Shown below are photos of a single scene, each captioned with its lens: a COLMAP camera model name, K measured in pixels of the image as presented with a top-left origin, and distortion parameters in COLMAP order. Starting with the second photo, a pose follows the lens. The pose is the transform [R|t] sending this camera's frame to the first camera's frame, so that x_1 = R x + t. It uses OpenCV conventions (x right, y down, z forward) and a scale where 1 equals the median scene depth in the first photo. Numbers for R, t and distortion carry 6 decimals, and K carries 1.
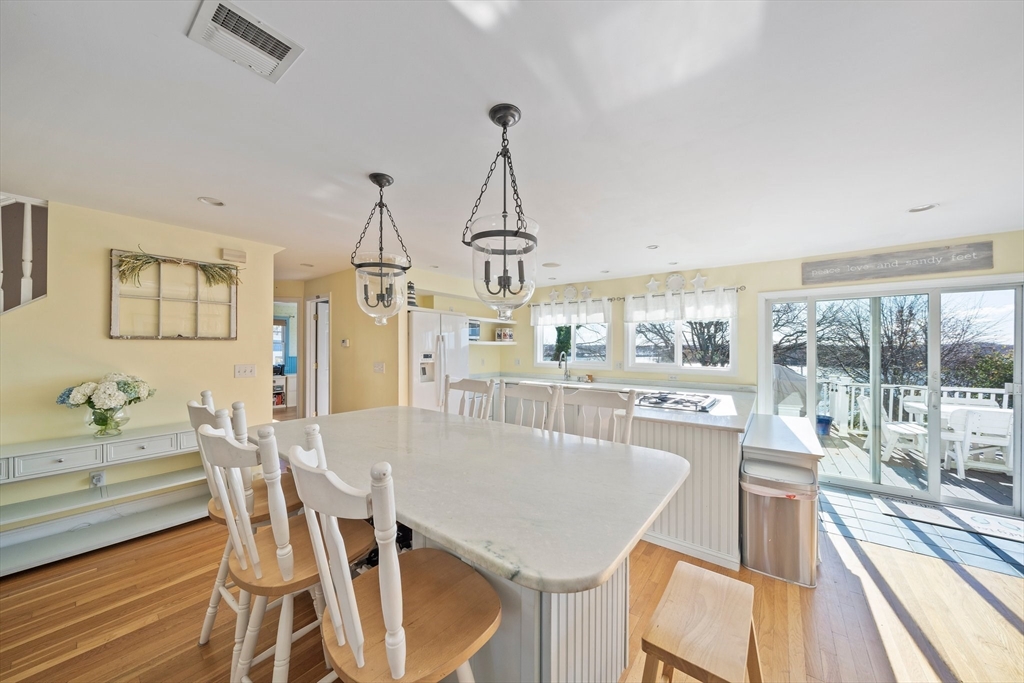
lens RADIAL K [[351.9, 0, 505.1], [0, 351.9, 342.5], [0, 0, 1]] dist [-0.010571, 0.001312]
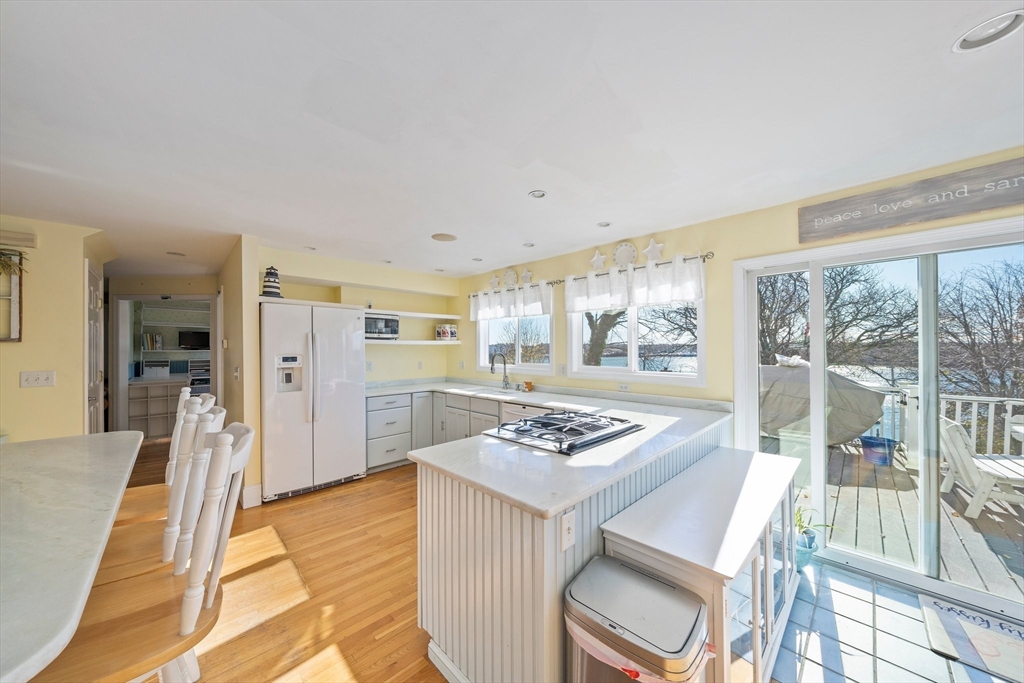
lens RADIAL K [[351.9, 0, 510.0], [0, 351.9, 343.6], [0, 0, 1]] dist [-0.010571, 0.001312]
pose [[0.990506, -0.010167, -0.137091, 0.342262], [0.010355, 0.999946, 0.000664, 0.006972], [0.137077, -0.002077, 0.990558, 0.251239]]
